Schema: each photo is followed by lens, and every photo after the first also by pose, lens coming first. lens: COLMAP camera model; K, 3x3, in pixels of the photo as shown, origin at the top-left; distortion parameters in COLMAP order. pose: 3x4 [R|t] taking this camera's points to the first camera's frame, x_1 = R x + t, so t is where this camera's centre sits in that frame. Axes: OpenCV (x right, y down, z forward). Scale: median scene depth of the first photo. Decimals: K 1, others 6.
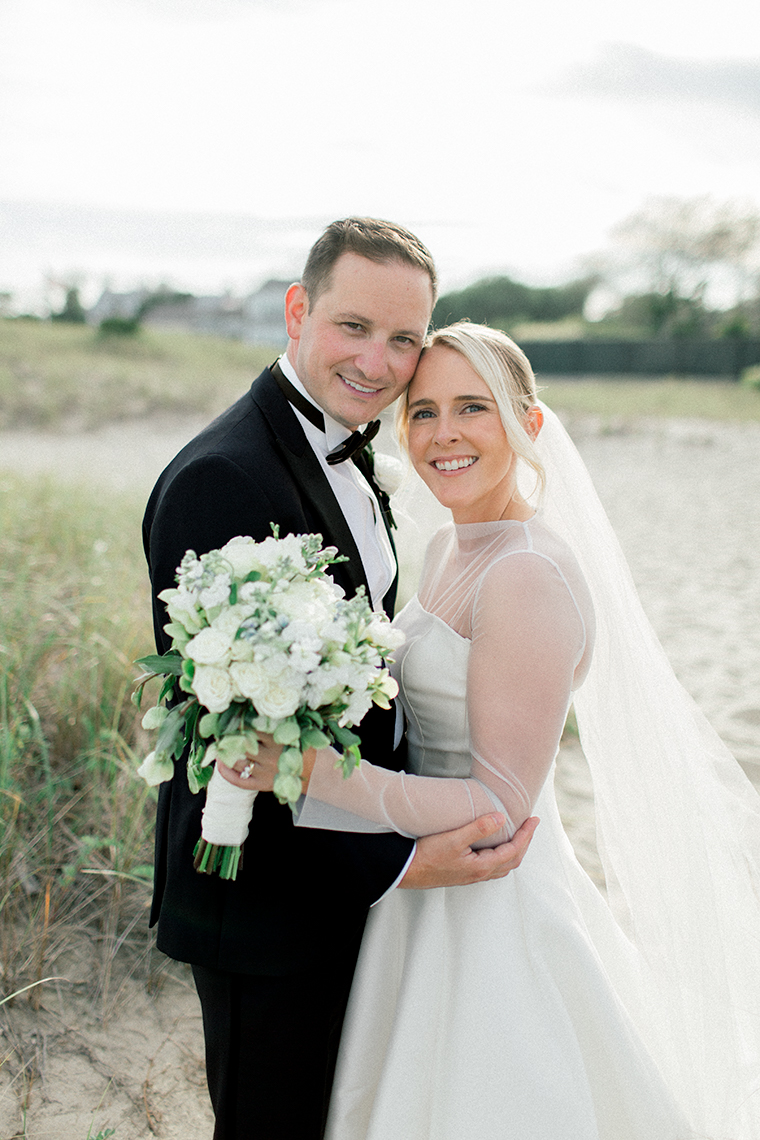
lens RADIAL K [[1127.2, 0, 354.4], [0, 1127.2, 533.5], [0, 0, 1]] dist [-0.015735, -0.001818]
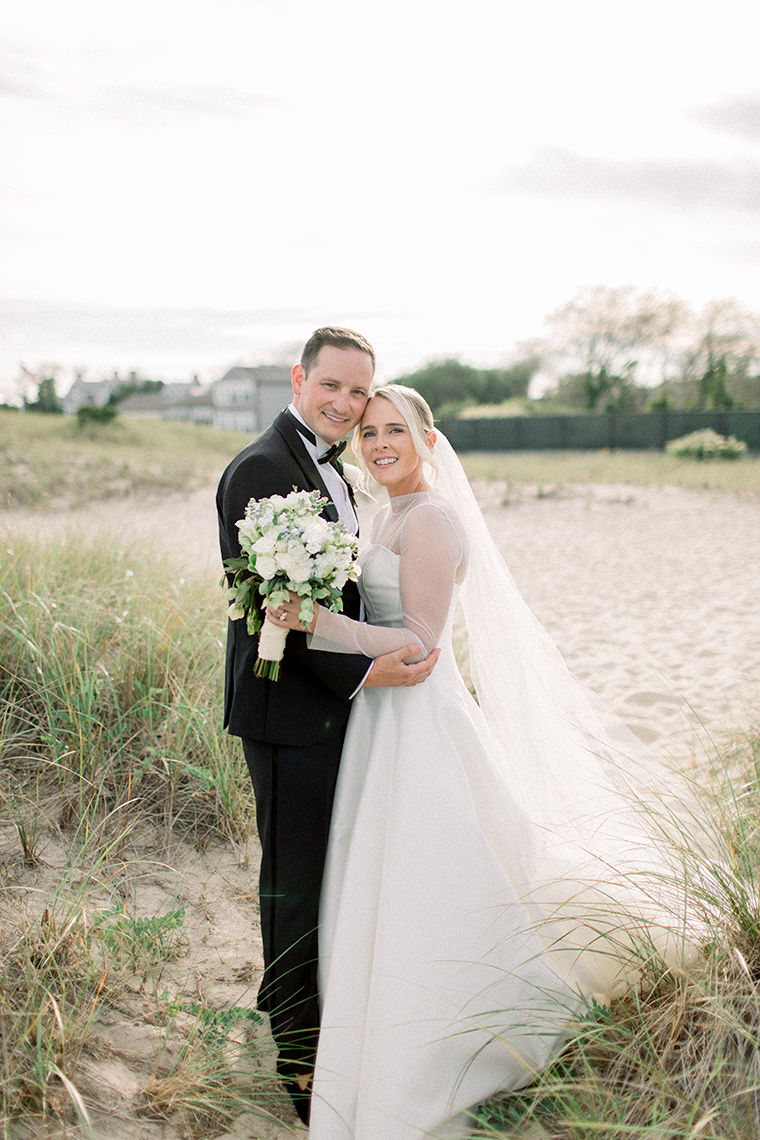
lens RADIAL K [[1094.4, 0, 380.0], [0, 1094.4, 570.0], [0, 0, 1]] dist [0.004222, 0.002669]
pose [[0.997868, -0.030032, 0.057942, -0.031333], [0.032226, 0.998784, -0.037315, 0.178945], [-0.056751, 0.039103, 0.997622, -0.745265]]
